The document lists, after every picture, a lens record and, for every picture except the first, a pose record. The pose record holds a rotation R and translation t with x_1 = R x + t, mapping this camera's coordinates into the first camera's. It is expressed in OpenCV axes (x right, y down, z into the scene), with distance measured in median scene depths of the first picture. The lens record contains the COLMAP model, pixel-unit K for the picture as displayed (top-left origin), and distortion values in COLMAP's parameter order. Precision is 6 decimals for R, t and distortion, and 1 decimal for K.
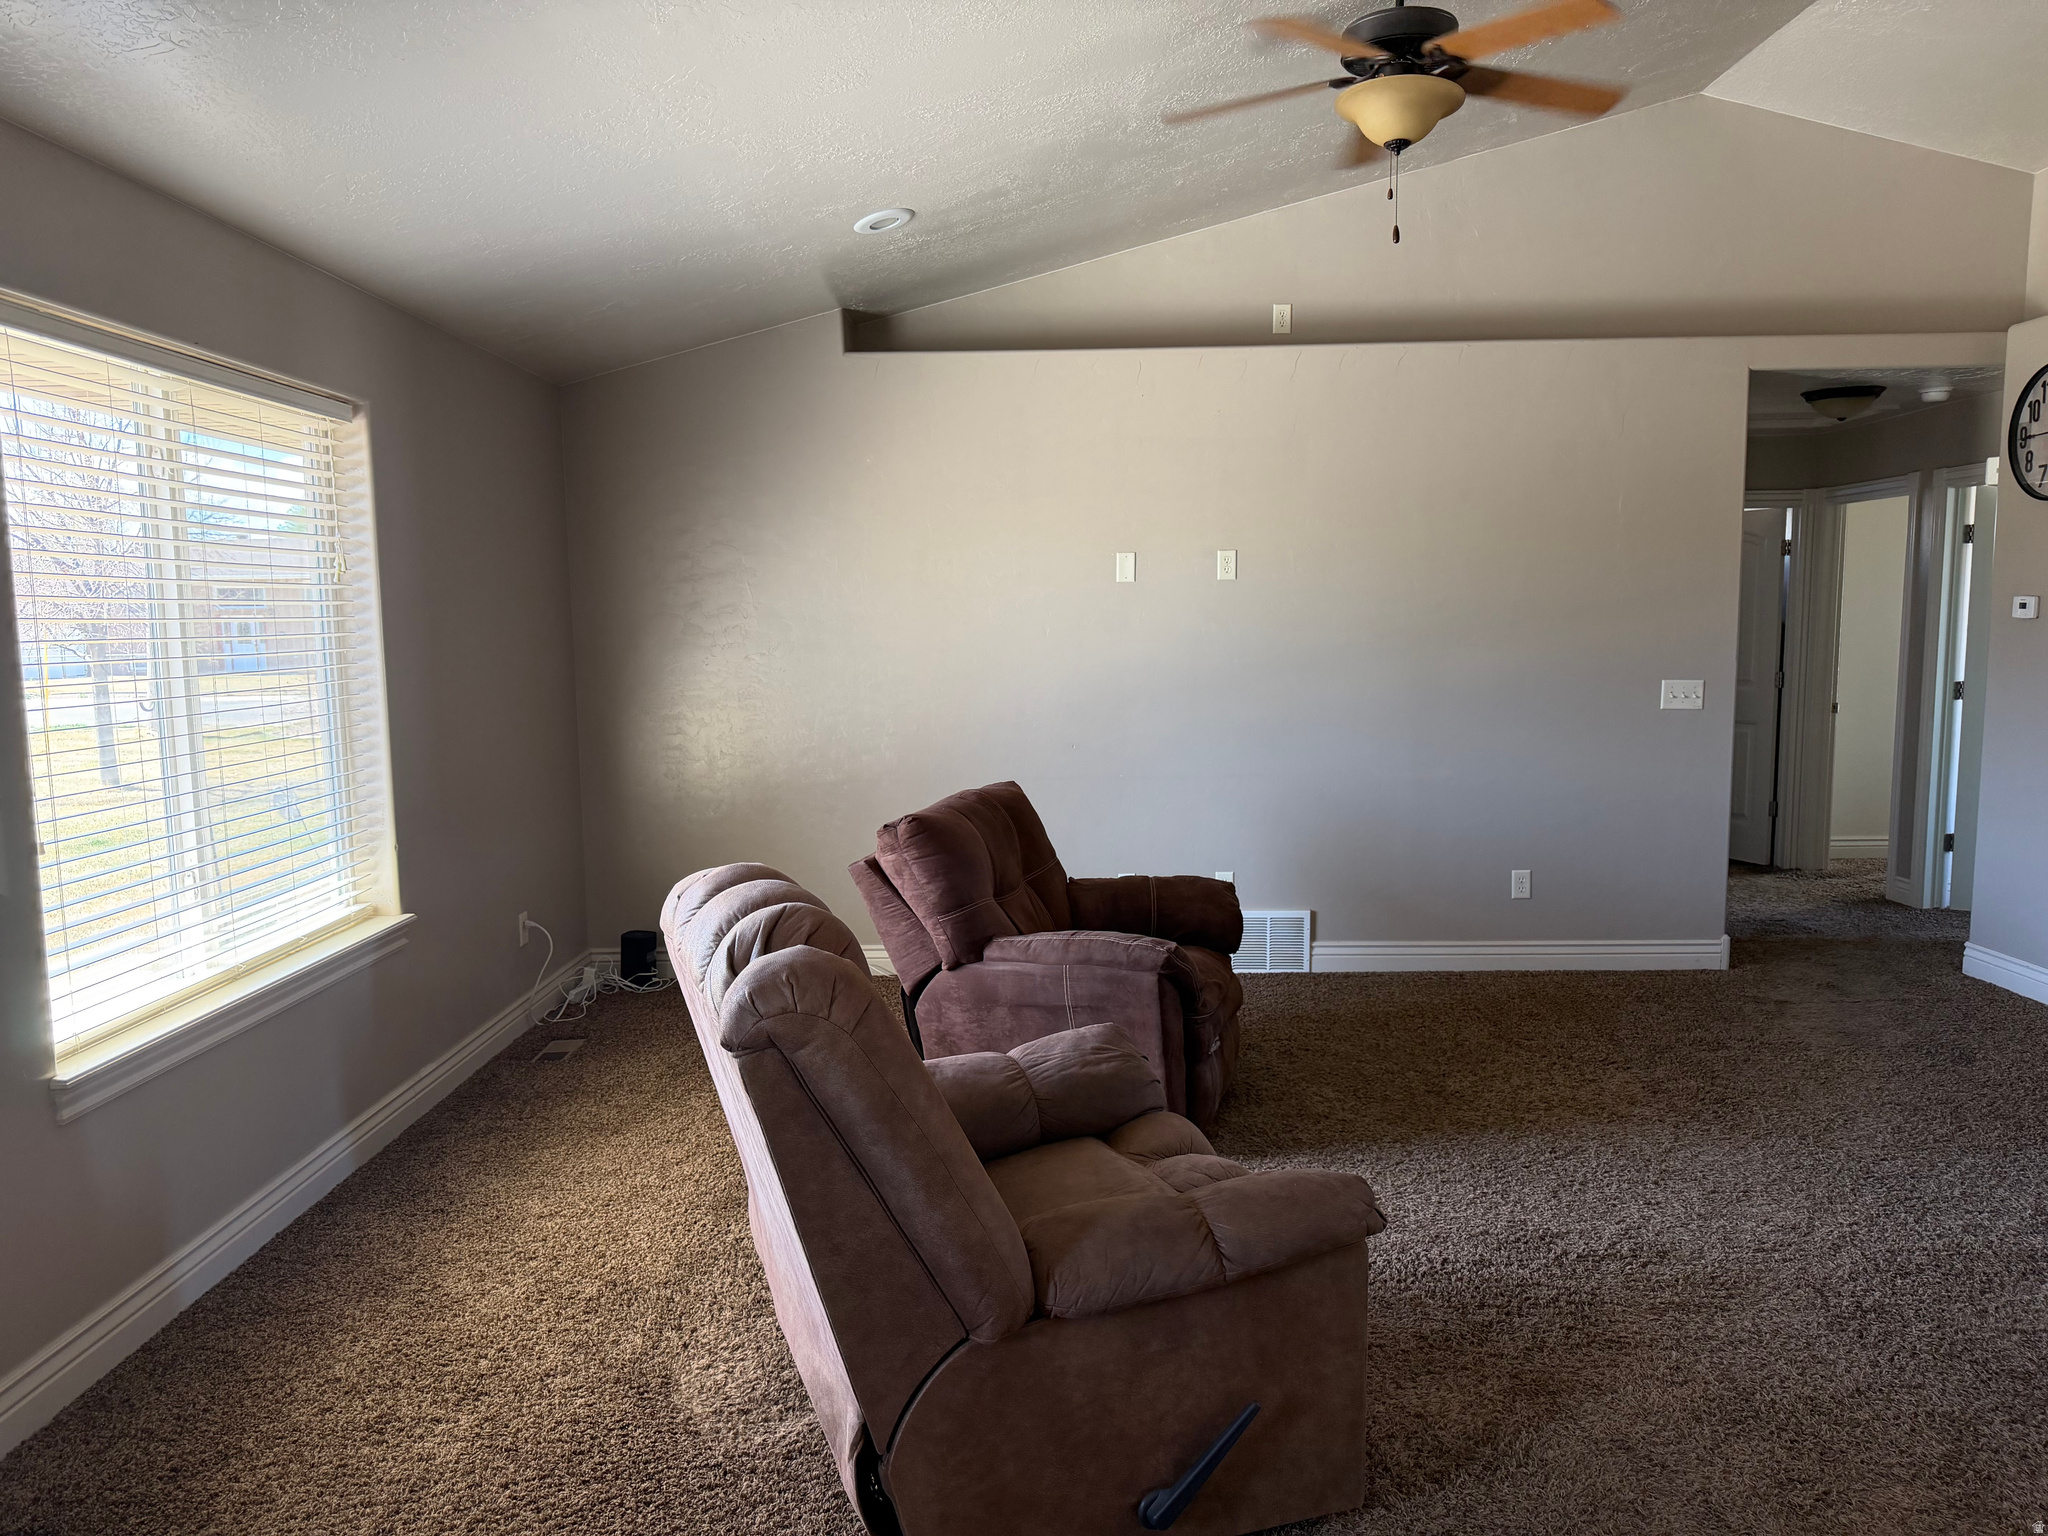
lens RADIAL K [[1419.6, 0, 1032.6], [0, 1419.6, 777.1], [0, 0, 1]] dist [0.063129, -0.066815]
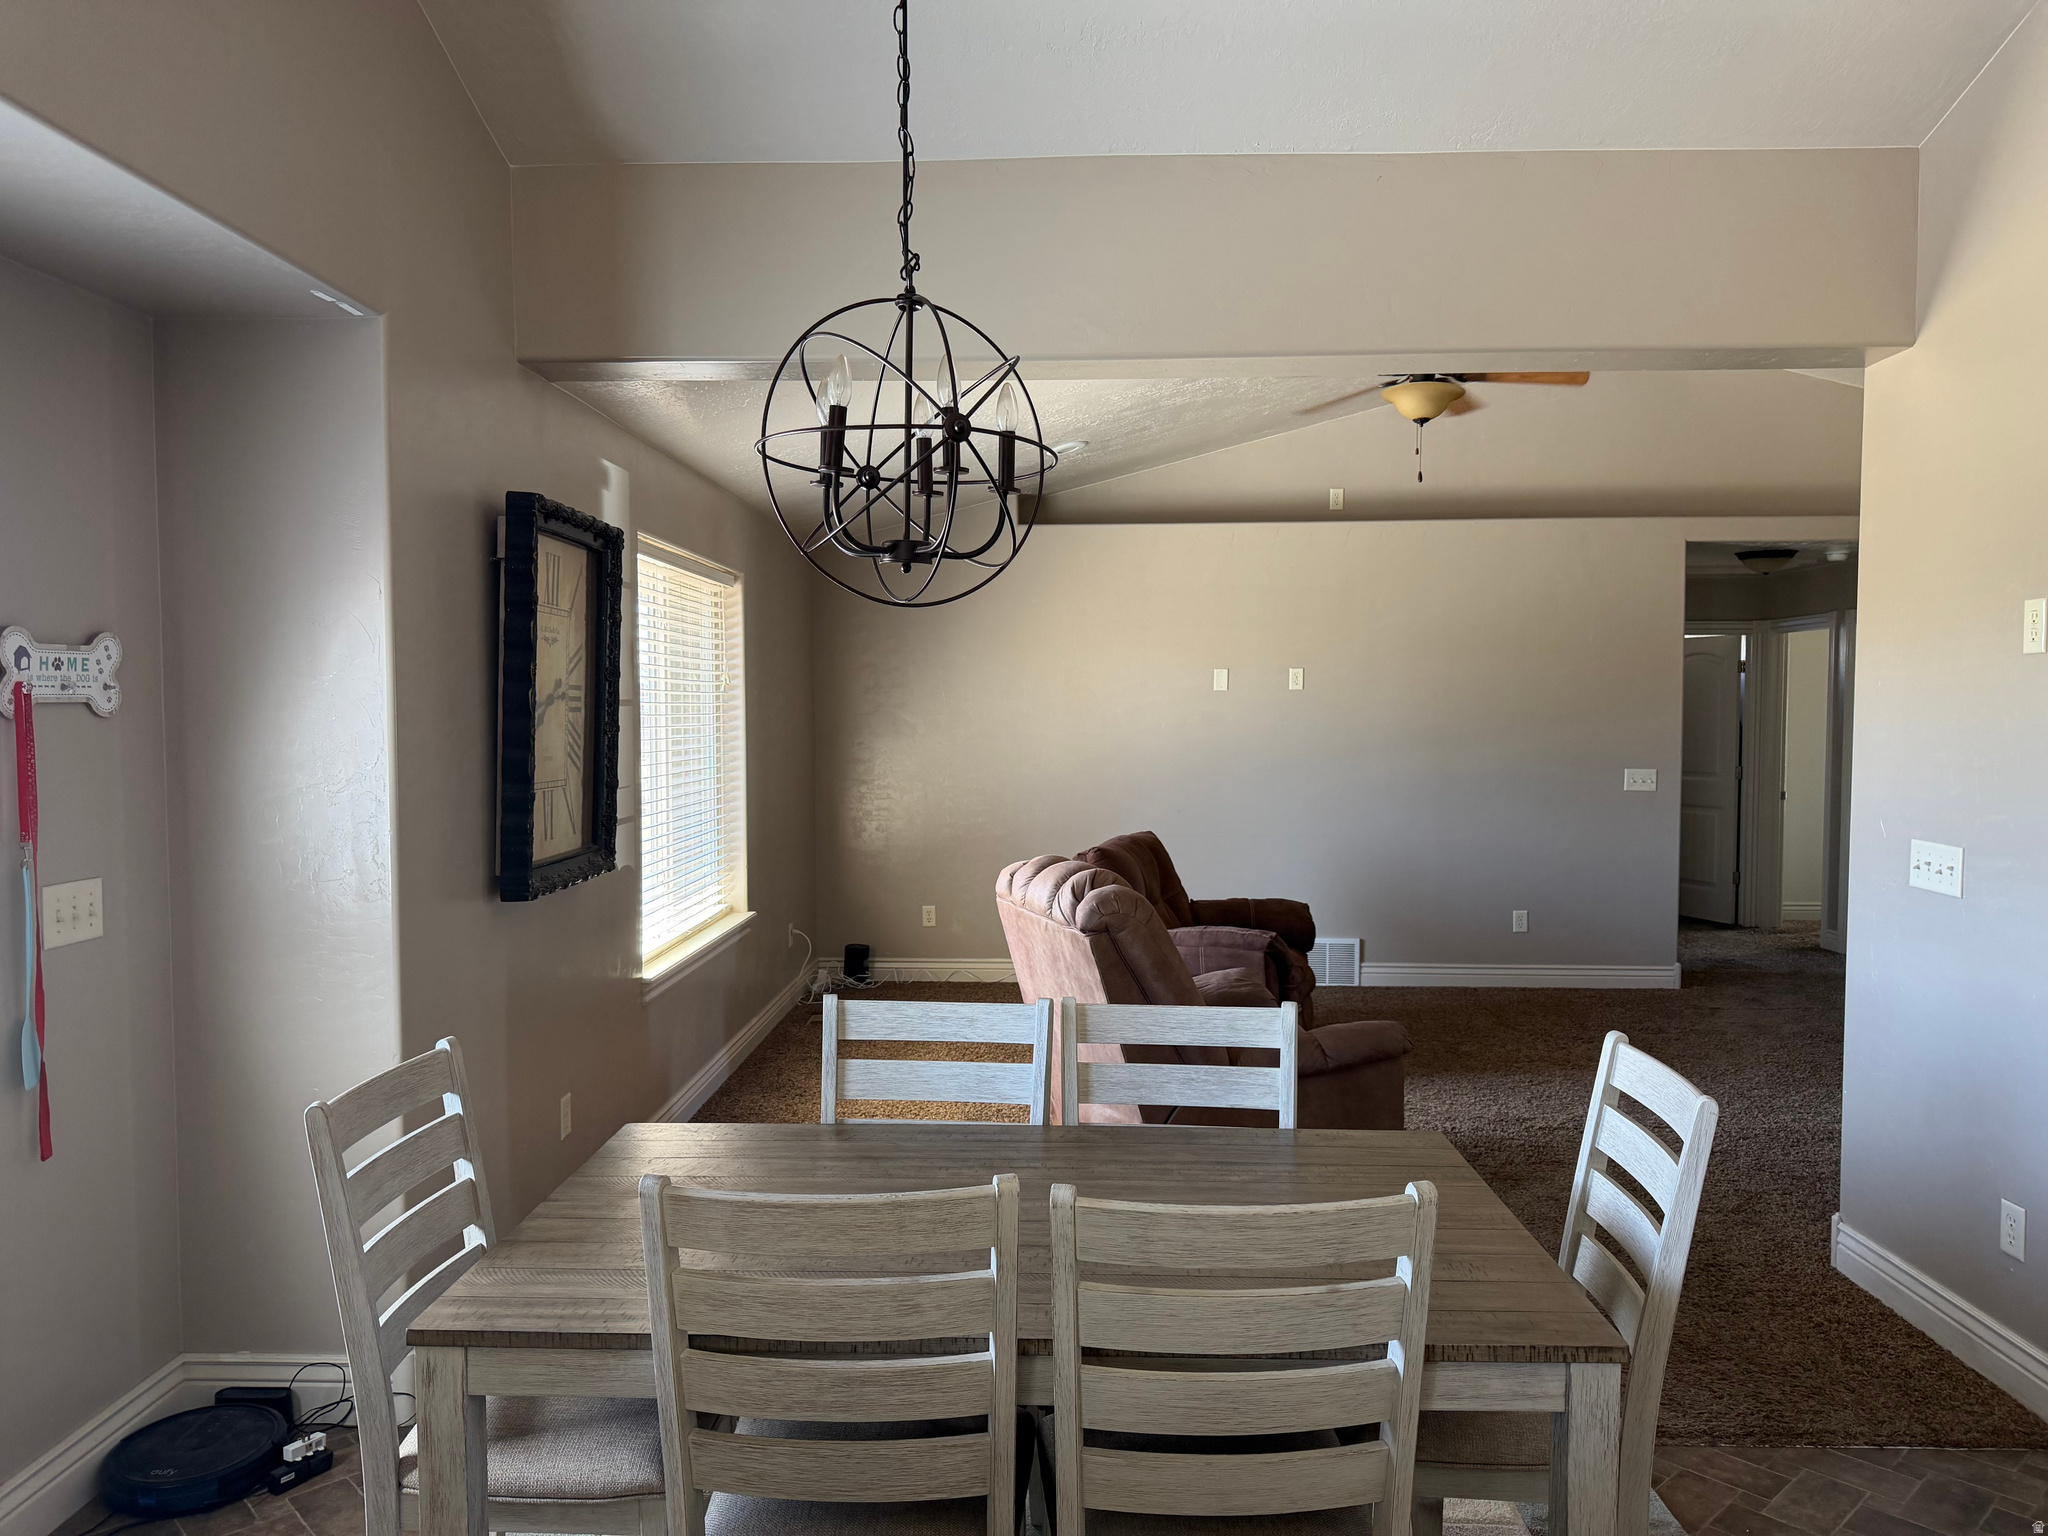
lens RADIAL K [[1419.6, 0, 1024.8], [0, 1419.6, 771.9], [0, 0, 1]] dist [0.063129, -0.066815]
pose [[0.999531, 0.012694, -0.027863, -0.084490], [-0.014577, 0.997547, -0.068466, 0.035807], [0.026926, 0.068840, 0.997264, -0.355187]]
